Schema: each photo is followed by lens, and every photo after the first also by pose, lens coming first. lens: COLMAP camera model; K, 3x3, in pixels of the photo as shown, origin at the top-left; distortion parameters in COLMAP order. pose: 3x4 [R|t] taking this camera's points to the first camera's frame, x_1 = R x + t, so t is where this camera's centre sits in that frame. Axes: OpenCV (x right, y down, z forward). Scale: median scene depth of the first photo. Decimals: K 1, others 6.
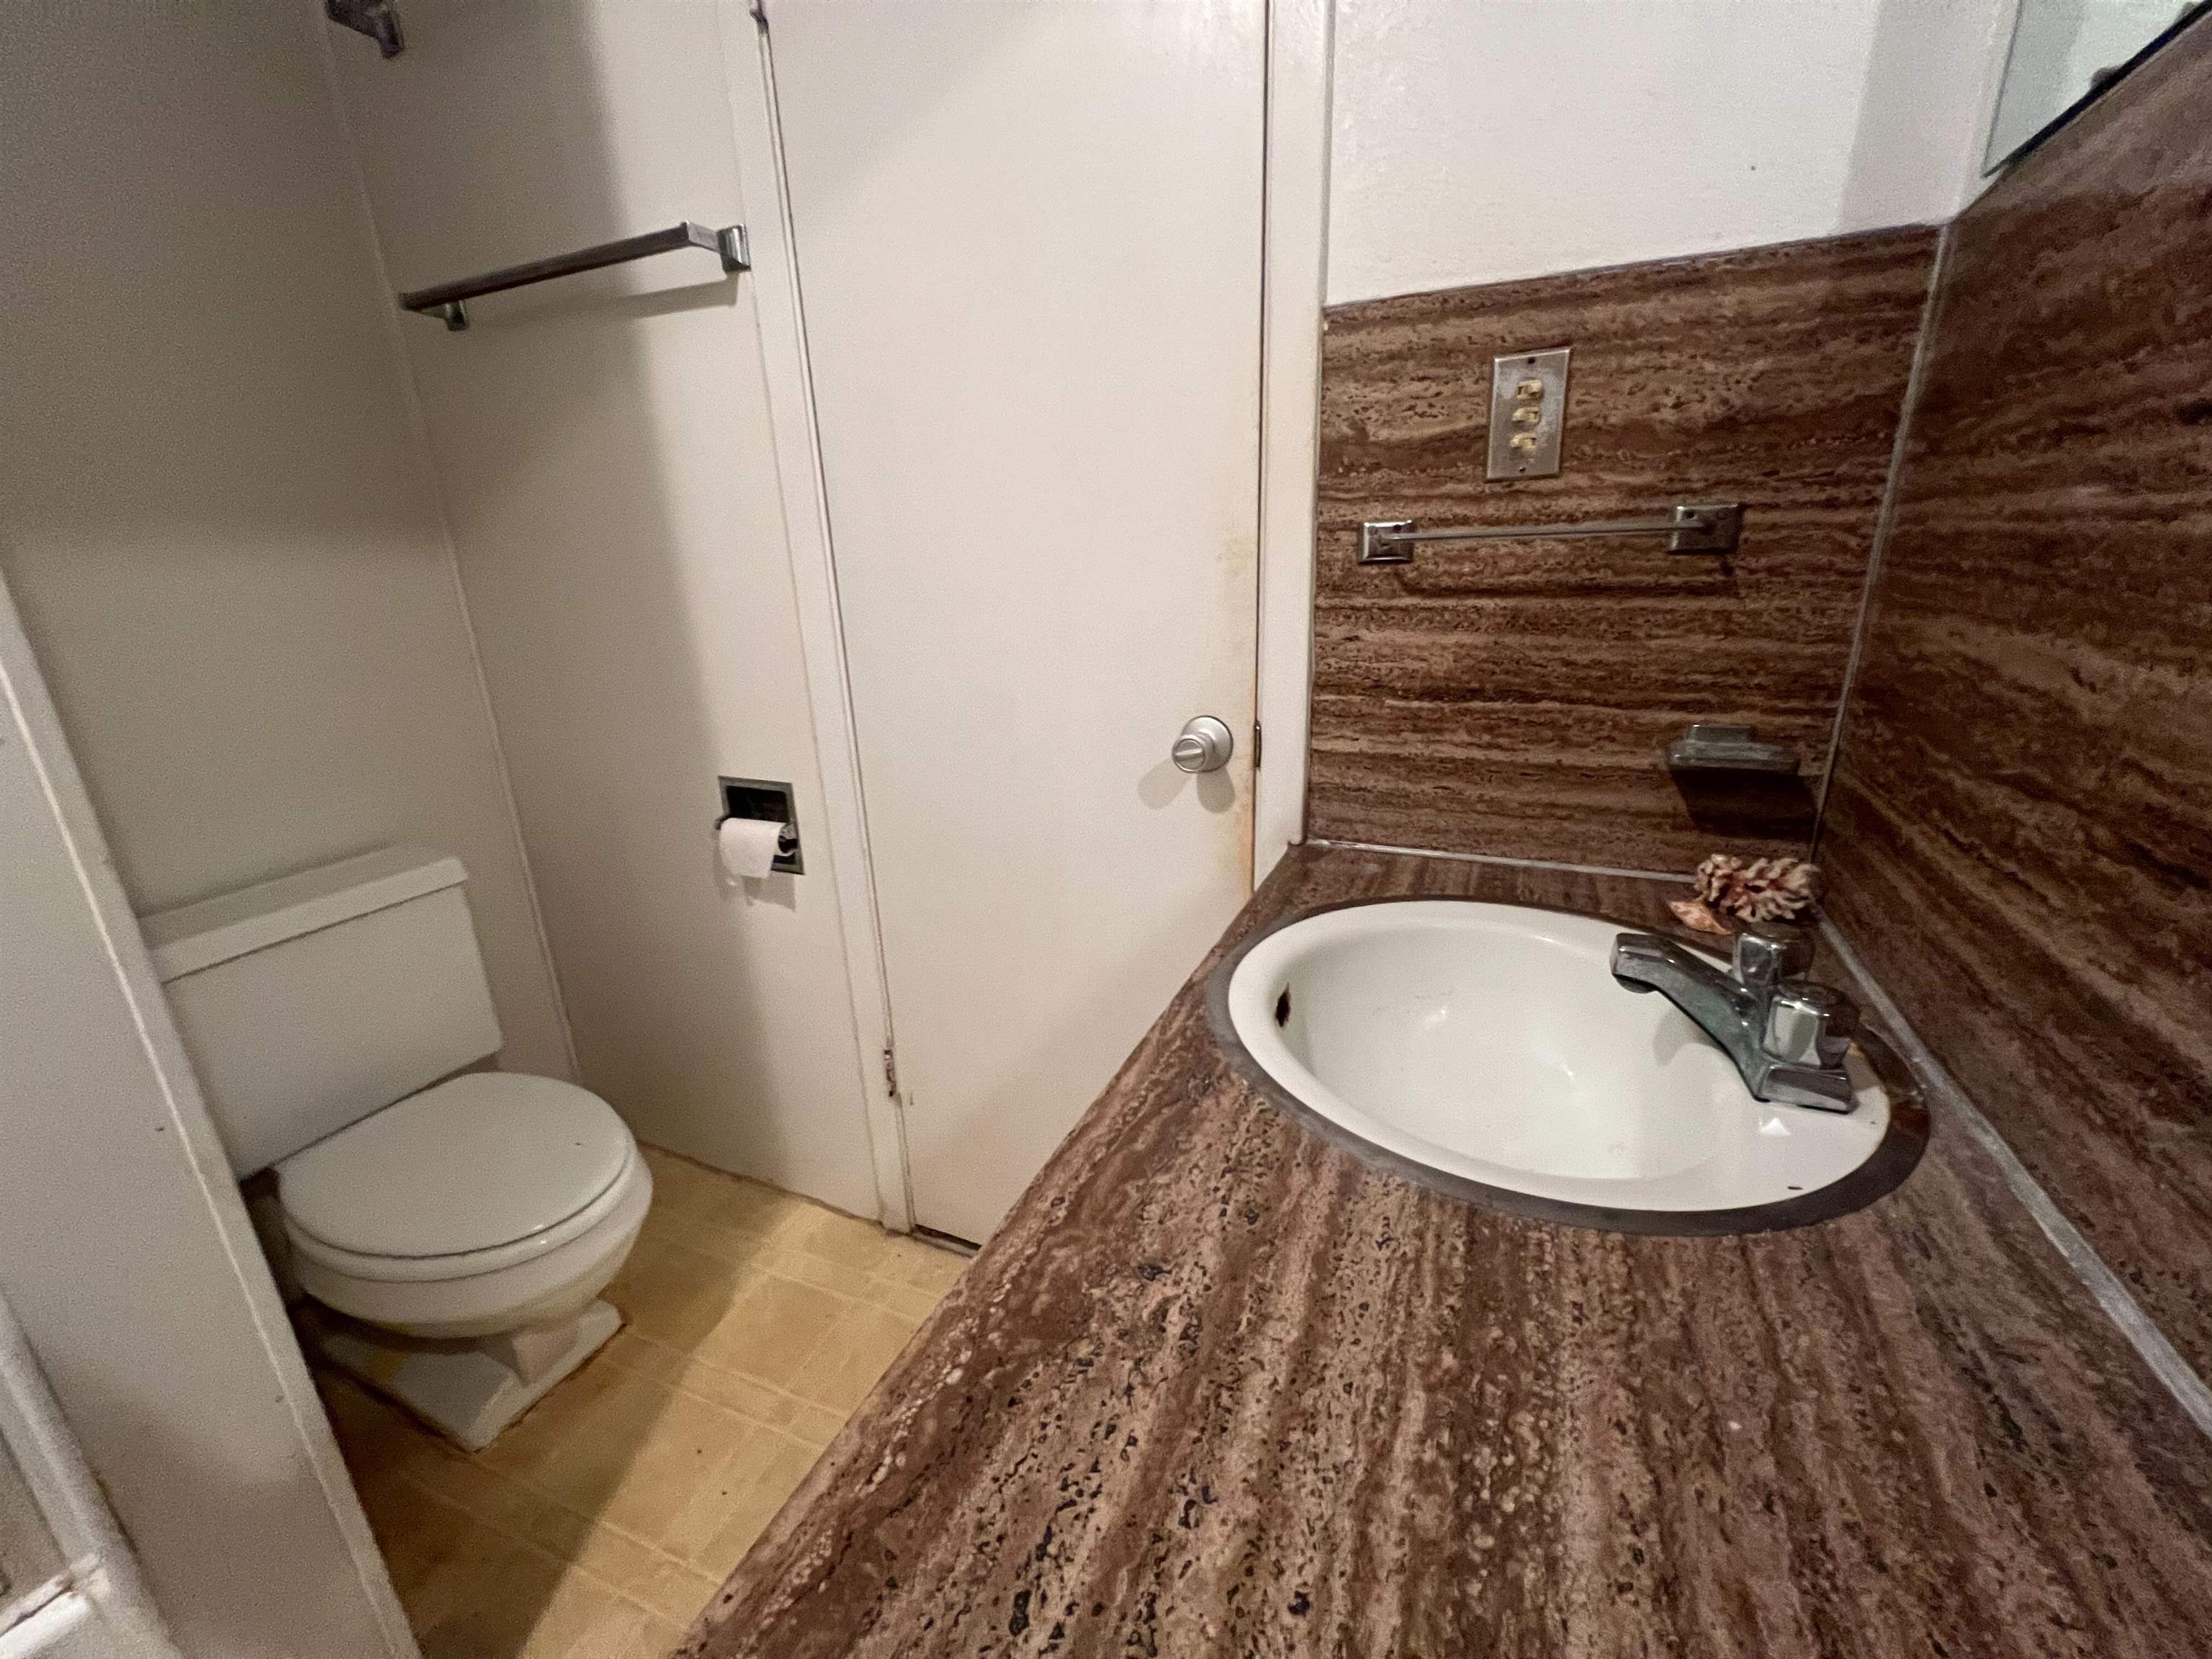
lens RADIAL K [[884.3, 0, 1106.8], [0, 884.3, 829.4], [0, 0, 1]] dist [-0.000996, 0.000077]
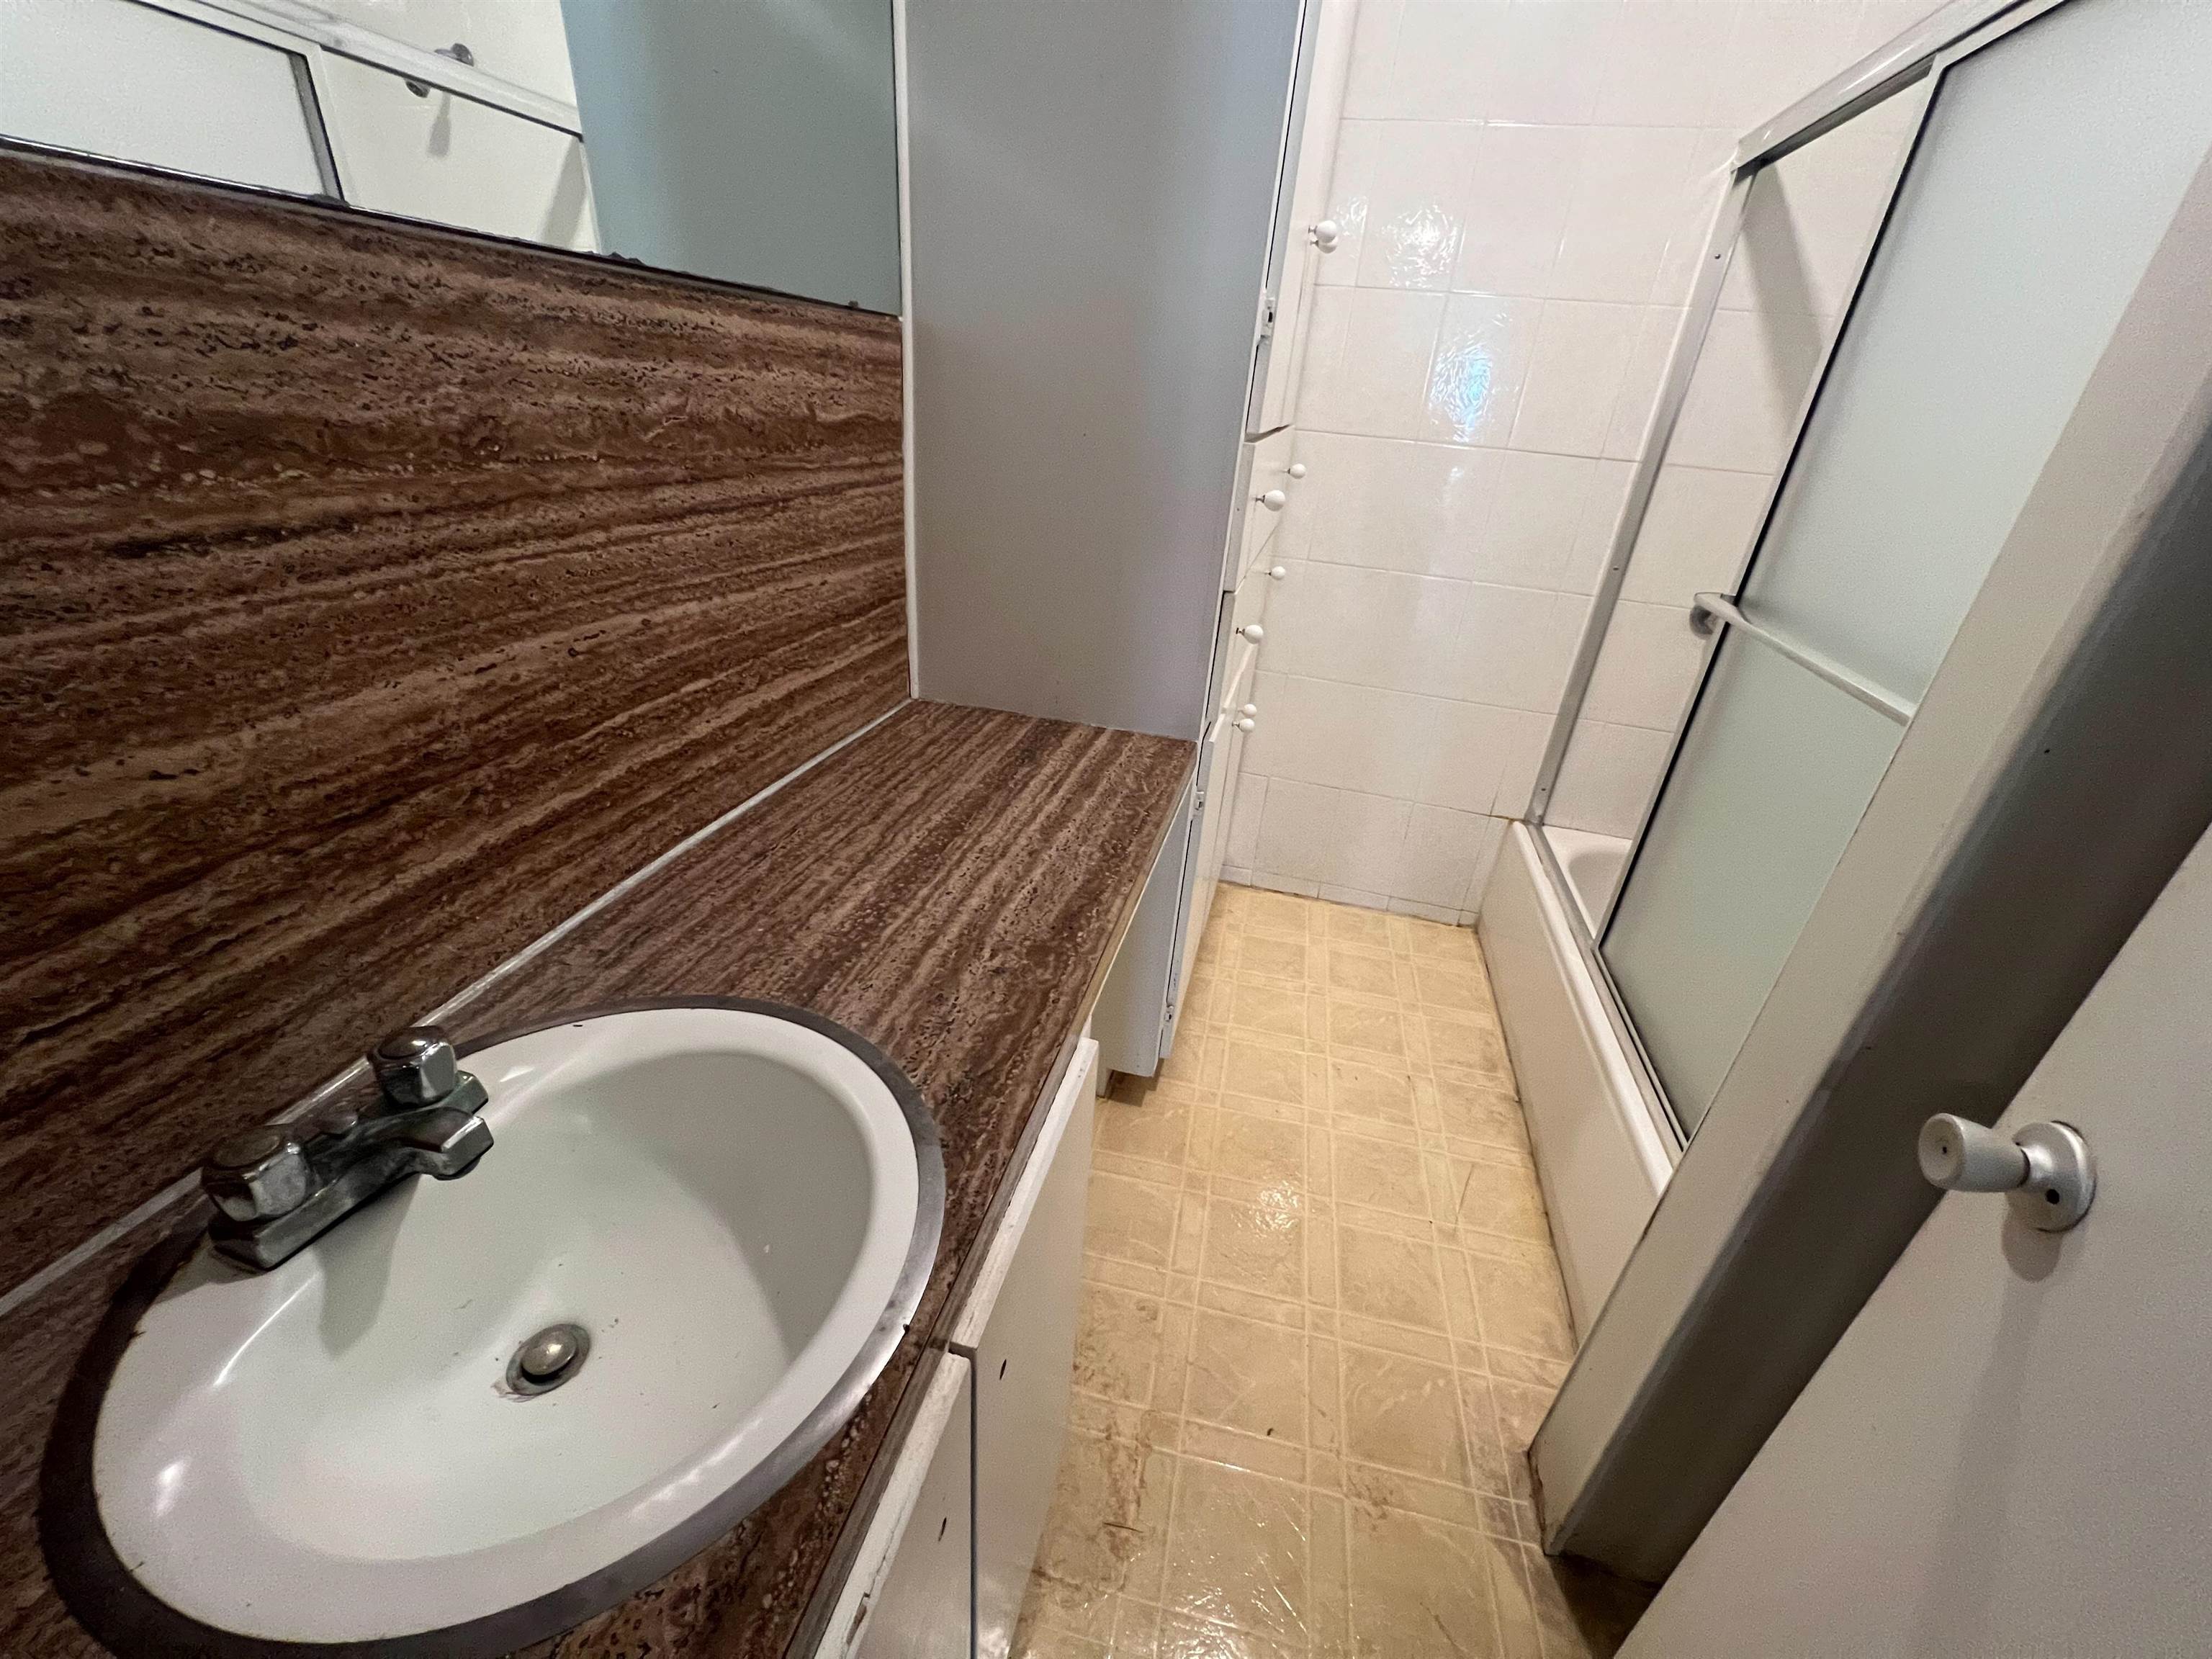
lens RADIAL K [[884.3, 0, 1106.8], [0, 884.3, 829.4], [0, 0, 1]] dist [-0.000996, 0.000077]
pose [[-0.983159, 0.046501, -0.176735, 0.141321], [-0.090853, 0.714744, 0.693460, -1.059015], [0.158567, 0.697838, -0.698483, 2.126950]]
